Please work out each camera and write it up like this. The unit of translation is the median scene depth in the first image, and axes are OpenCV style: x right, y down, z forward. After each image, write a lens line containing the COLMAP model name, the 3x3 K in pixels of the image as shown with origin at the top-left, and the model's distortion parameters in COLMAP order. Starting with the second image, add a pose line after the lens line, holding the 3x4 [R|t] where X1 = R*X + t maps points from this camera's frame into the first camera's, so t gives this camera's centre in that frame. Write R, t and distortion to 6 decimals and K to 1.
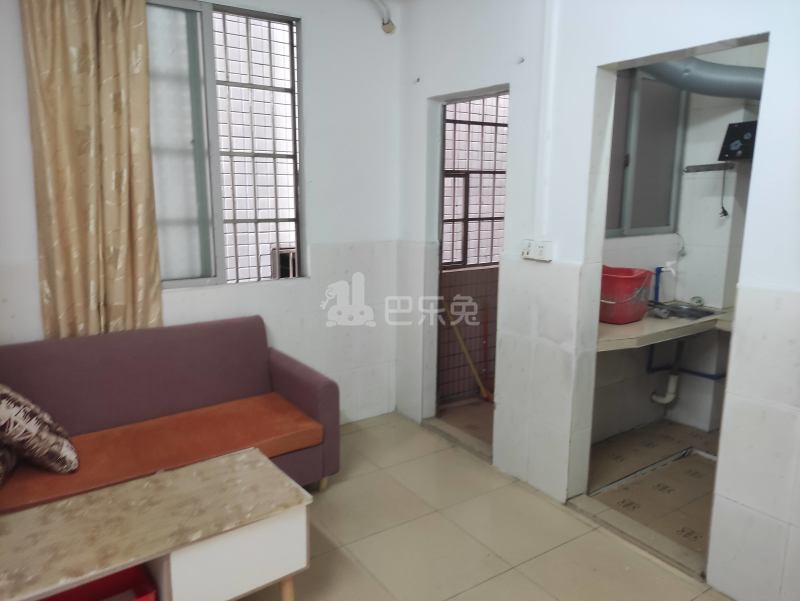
lens RADIAL K [[599.3, 0, 400.0], [0, 599.3, 300.5], [0, 0, 1]] dist [0.061191, -0.003261]
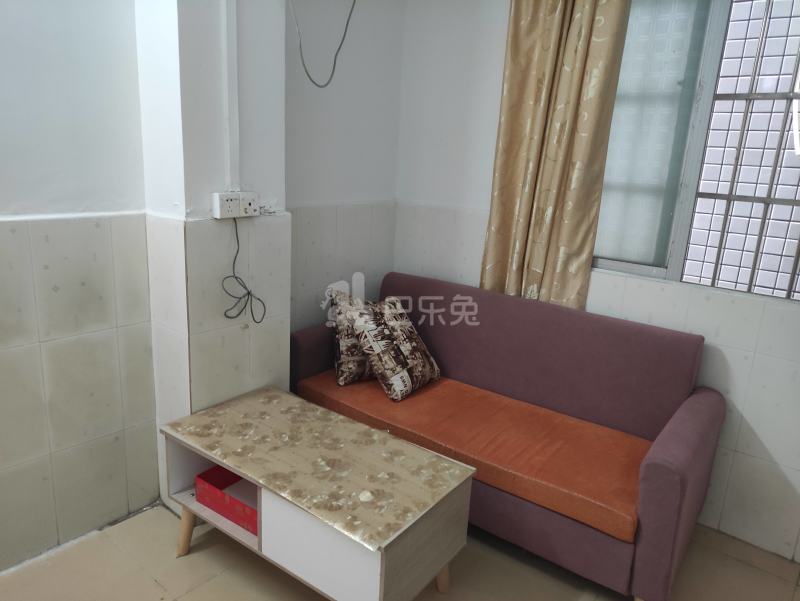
lens RADIAL K [[599.3, 0, 400.0], [0, 599.3, 300.5], [0, 0, 1]] dist [0.061191, -0.003261]
pose [[0.295064, 0.252891, -0.921403, 0.332070], [-0.230315, 0.954727, 0.188283, -0.075389], [0.927304, 0.156657, 0.339951, 0.509026]]
